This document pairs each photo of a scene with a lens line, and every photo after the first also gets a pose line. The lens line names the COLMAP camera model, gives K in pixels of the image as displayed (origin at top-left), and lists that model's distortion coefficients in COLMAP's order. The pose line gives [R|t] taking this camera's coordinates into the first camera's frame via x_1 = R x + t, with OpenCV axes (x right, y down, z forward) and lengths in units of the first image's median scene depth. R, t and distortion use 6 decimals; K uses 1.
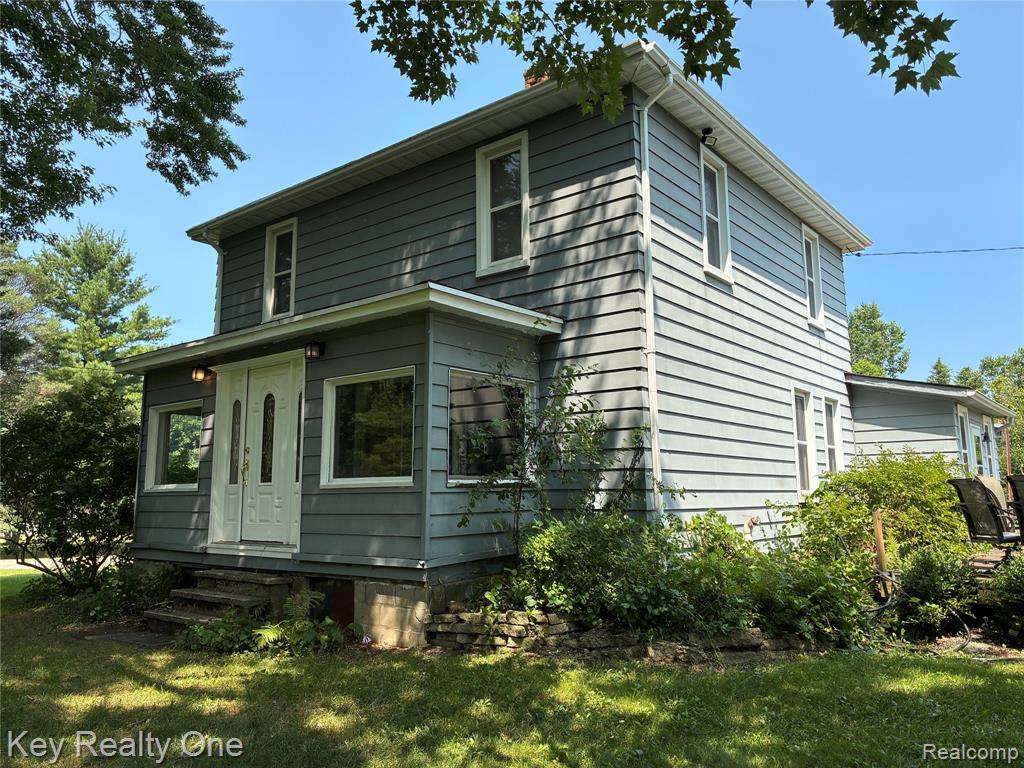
lens RADIAL K [[784.5, 0, 498.9], [0, 784.5, 382.4], [0, 0, 1]] dist [0.055508, -0.063254]
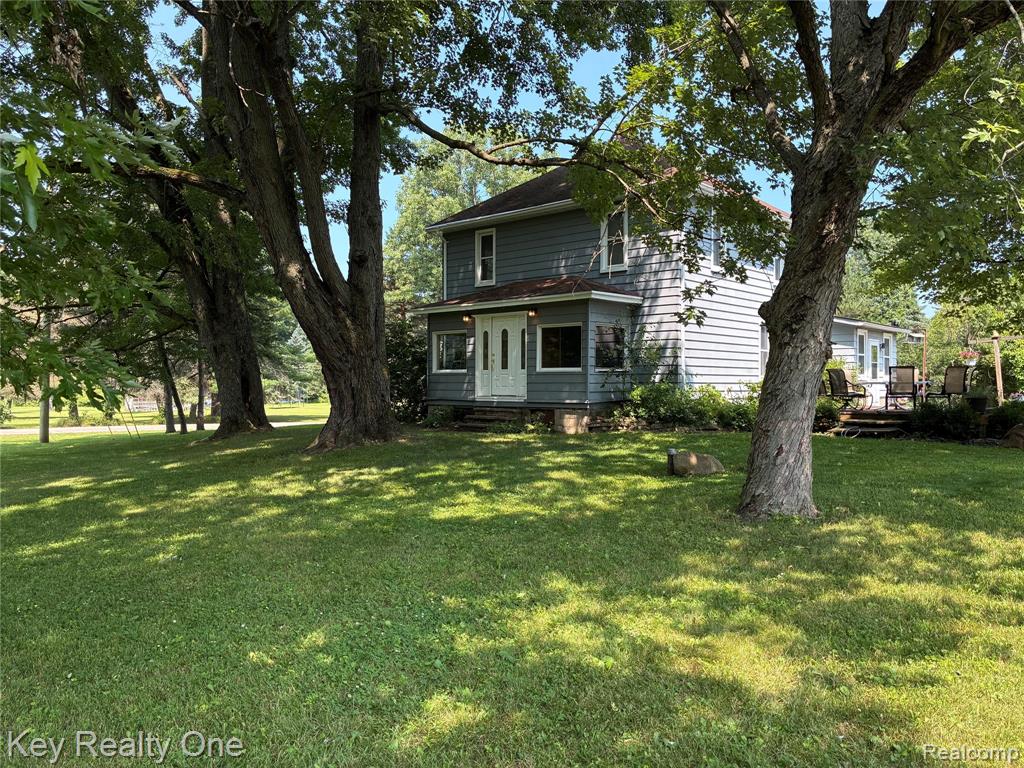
lens RADIAL K [[776.8, 0, 494.3], [0, 776.8, 389.2], [0, 0, 1]] dist [0.102148, -0.068657]
pose [[0.998160, 0.009535, -0.059874, -0.210151], [-0.000427, 0.988637, 0.150319, -0.160713], [0.060627, -0.150017, 0.986823, -1.278844]]
